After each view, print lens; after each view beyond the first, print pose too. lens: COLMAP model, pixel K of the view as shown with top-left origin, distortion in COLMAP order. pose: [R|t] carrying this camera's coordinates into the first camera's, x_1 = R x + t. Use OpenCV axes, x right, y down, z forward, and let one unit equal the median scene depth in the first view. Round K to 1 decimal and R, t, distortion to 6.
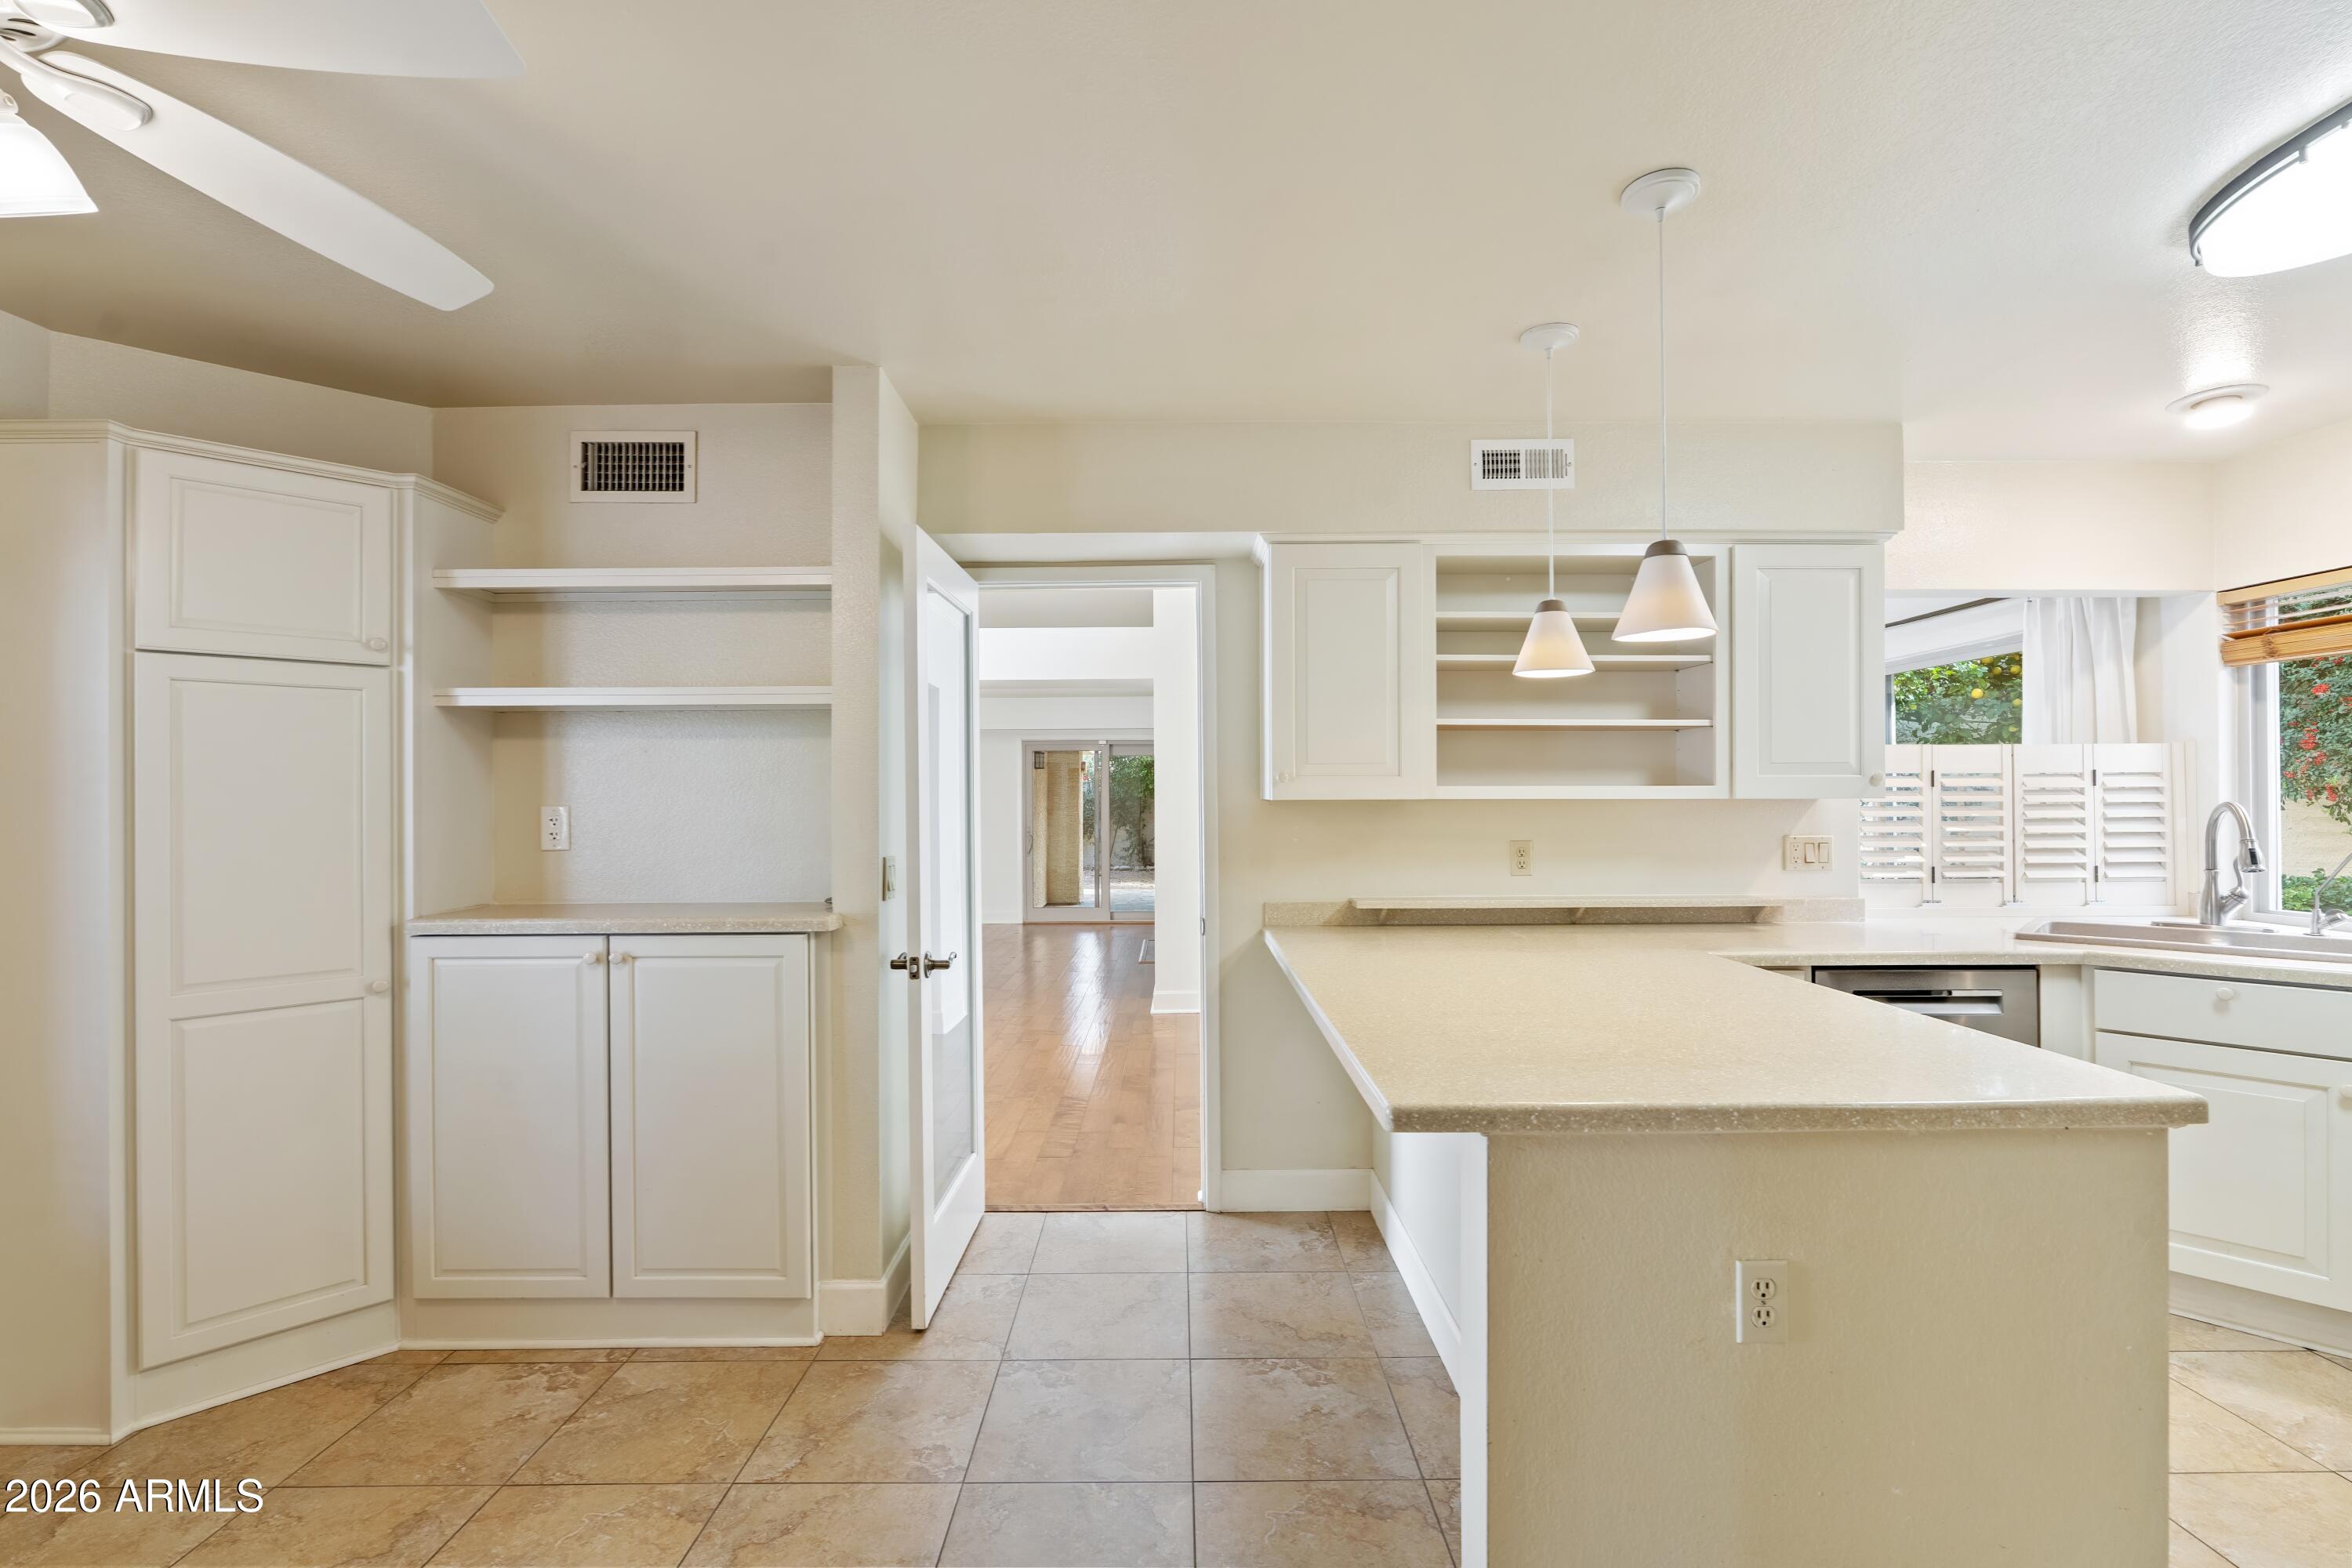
lens RADIAL K [[1041.7, 0, 1176.0], [0, 1041.7, 784.0], [0, 0, 1]] dist [-0.001358, -0.000361]
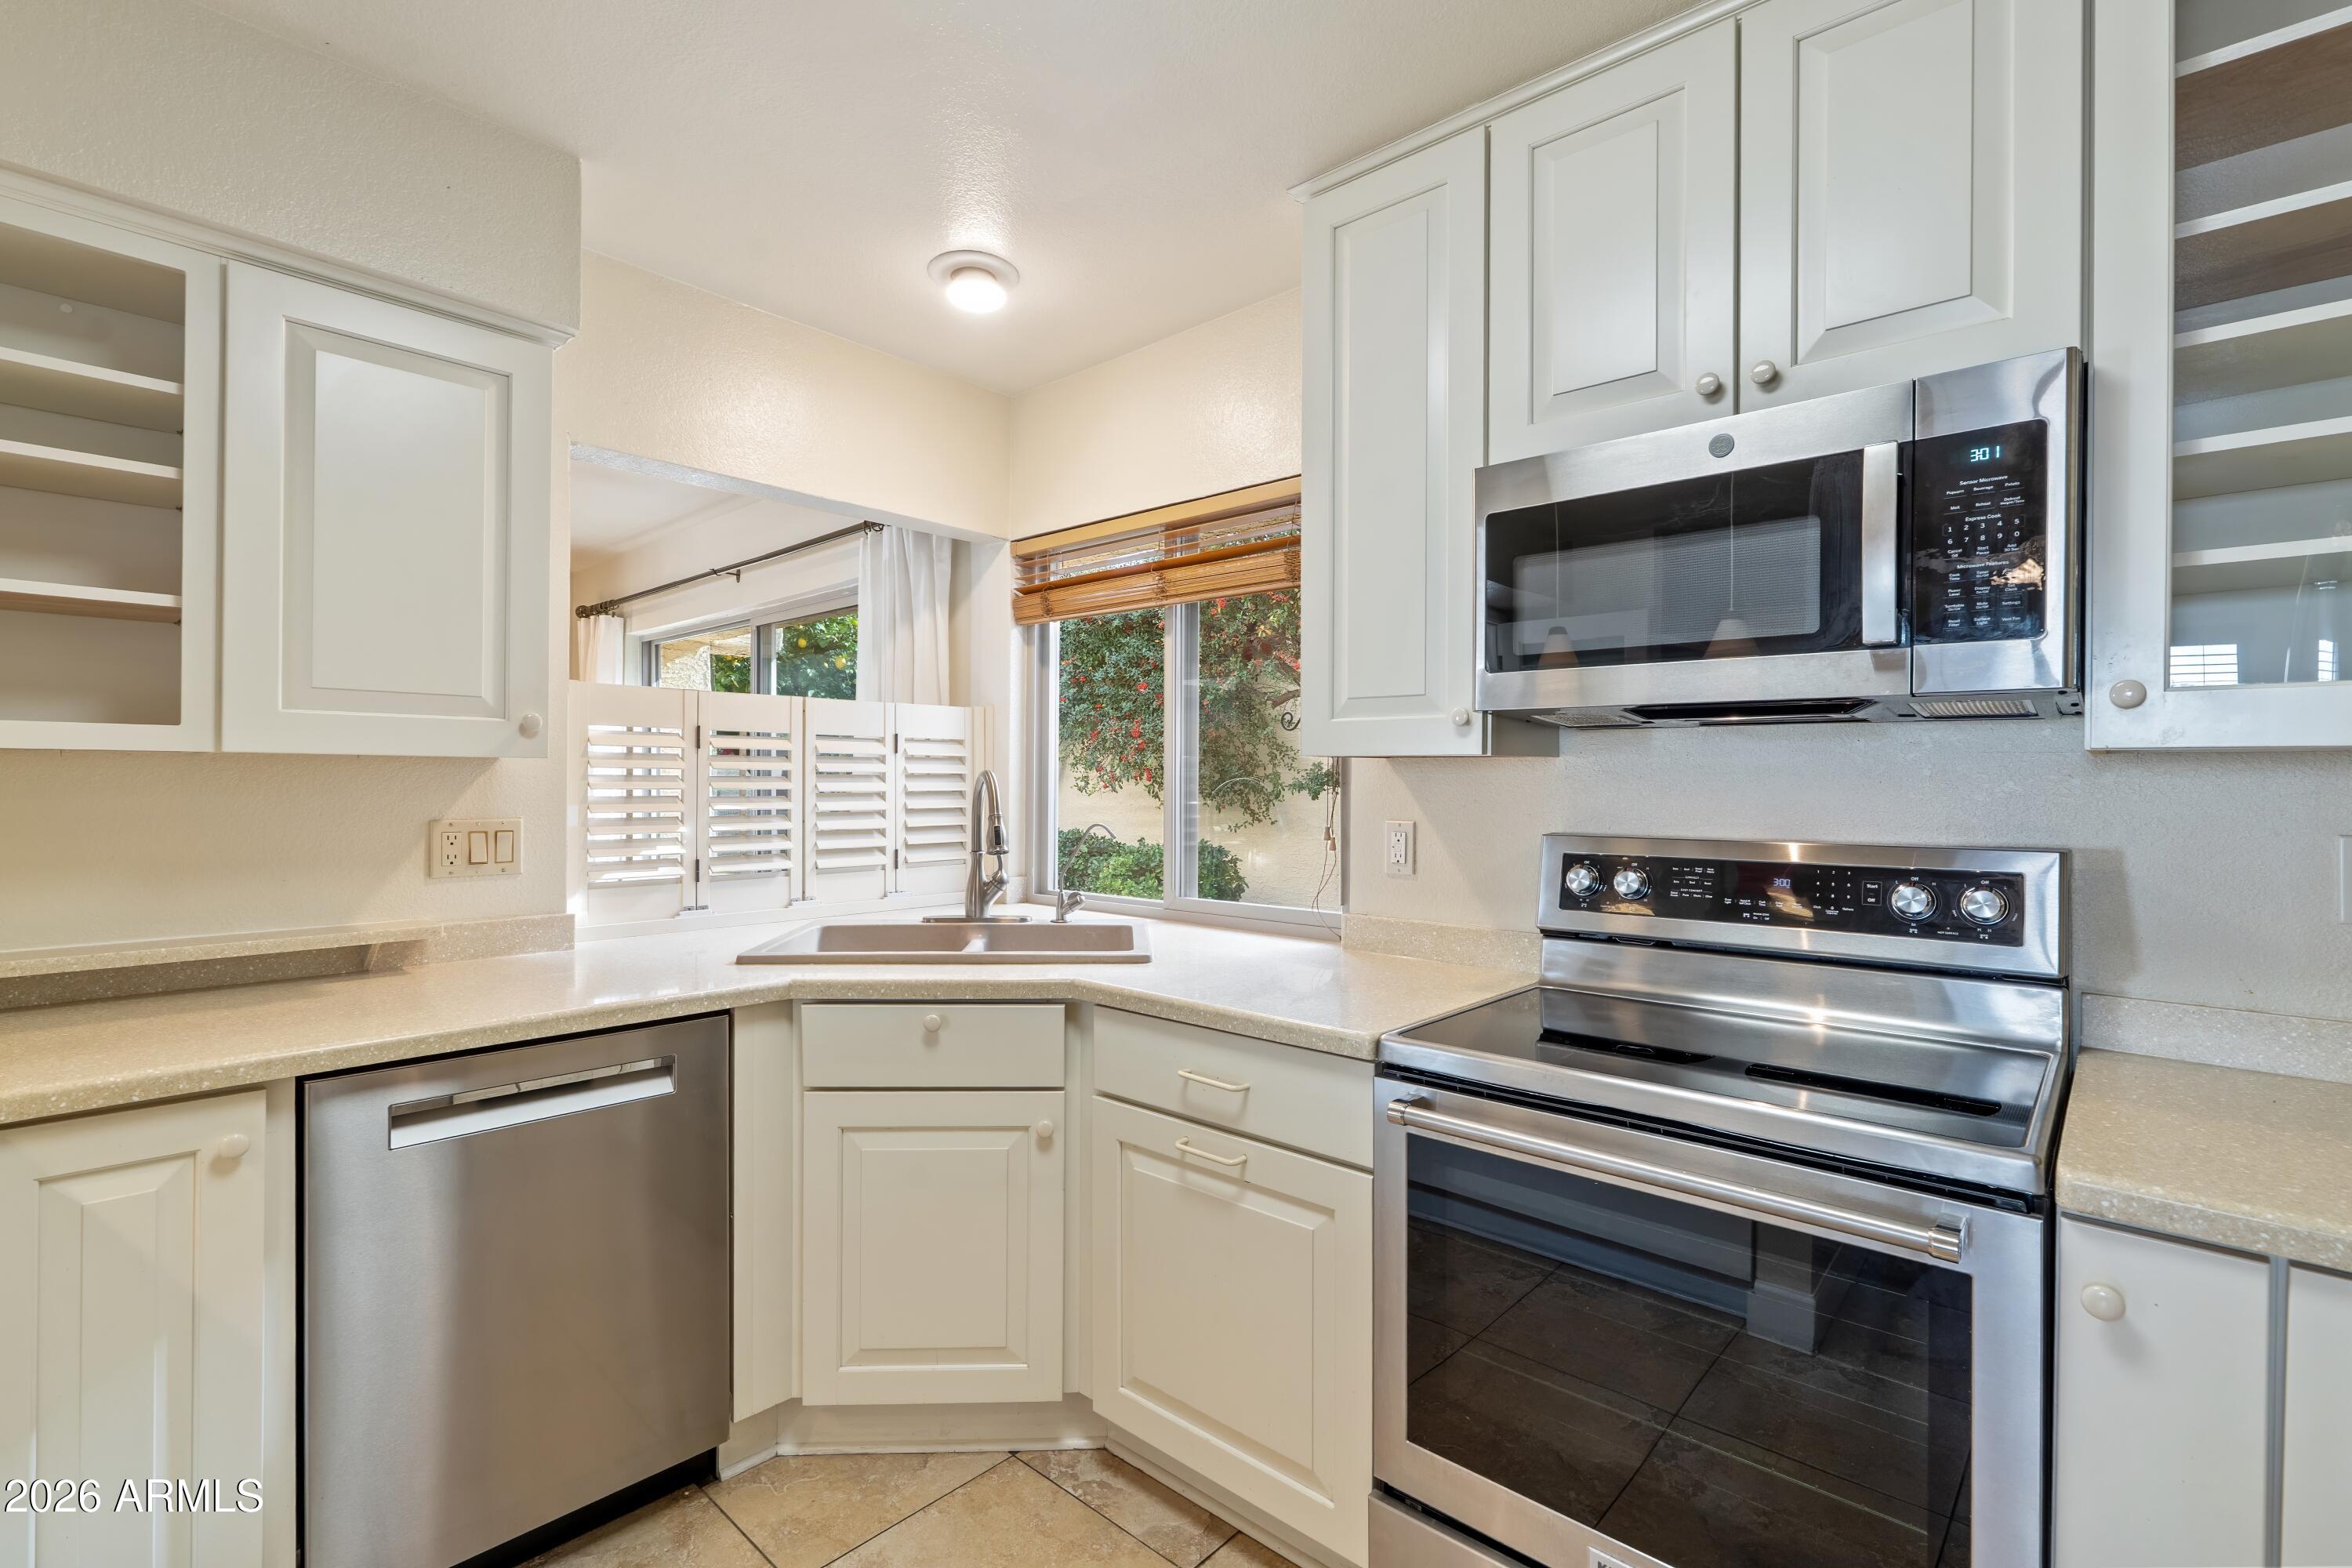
lens RADIAL K [[1042.2, 0, 1176.1], [0, 1042.2, 763.2], [0, 0, 1]] dist [-0.004631, -0.000198]
pose [[0.681535, 0.020196, 0.731507, 0.430199], [-0.016492, 0.999789, -0.012237, 0.016358], [-0.731599, -0.003724, 0.681725, 0.271023]]
